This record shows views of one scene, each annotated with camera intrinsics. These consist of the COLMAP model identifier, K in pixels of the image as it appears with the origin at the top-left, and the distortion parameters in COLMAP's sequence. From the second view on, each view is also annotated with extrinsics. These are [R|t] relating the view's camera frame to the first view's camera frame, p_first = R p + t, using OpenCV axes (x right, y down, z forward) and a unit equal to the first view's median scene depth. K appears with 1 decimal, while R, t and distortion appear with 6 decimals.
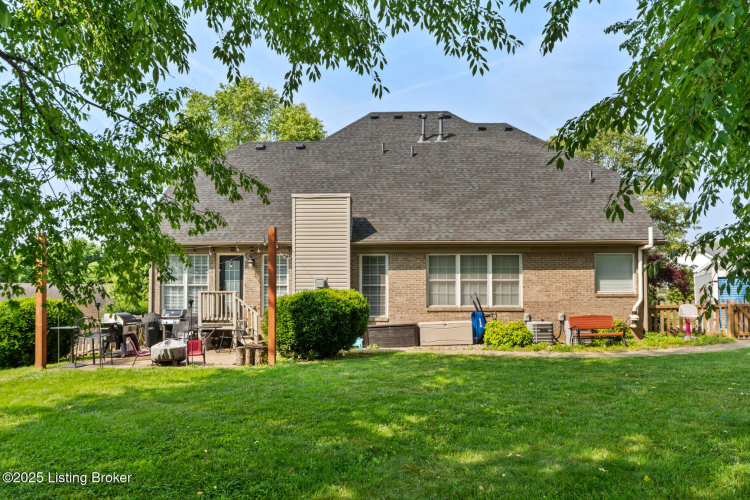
lens RADIAL K [[448.9, 0, 376.7], [0, 448.9, 293.3], [0, 0, 1]] dist [0.007365, 0.000415]
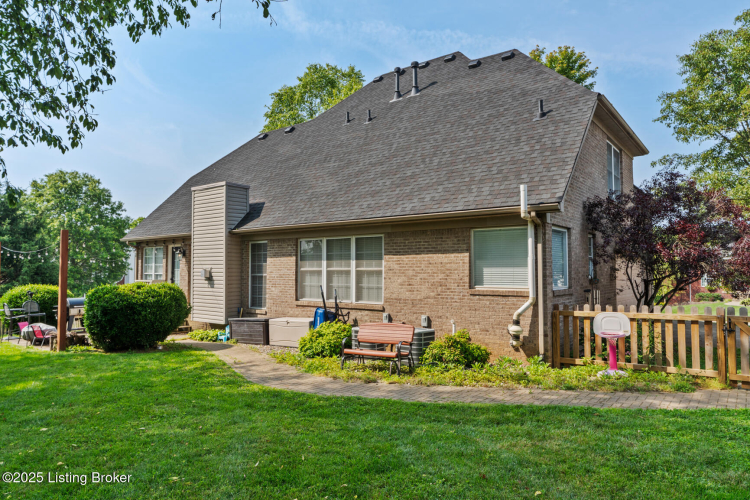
lens RADIAL K [[511.5, 0, 375.0], [0, 511.5, 247.6], [0, 0, 1]] dist [0.026187, 0.001407]
pose [[0.792594, -0.027125, -0.609146, 0.838352], [-0.003382, 0.998799, -0.048876, -0.023301], [0.609740, 0.040799, 0.791551, 0.305790]]
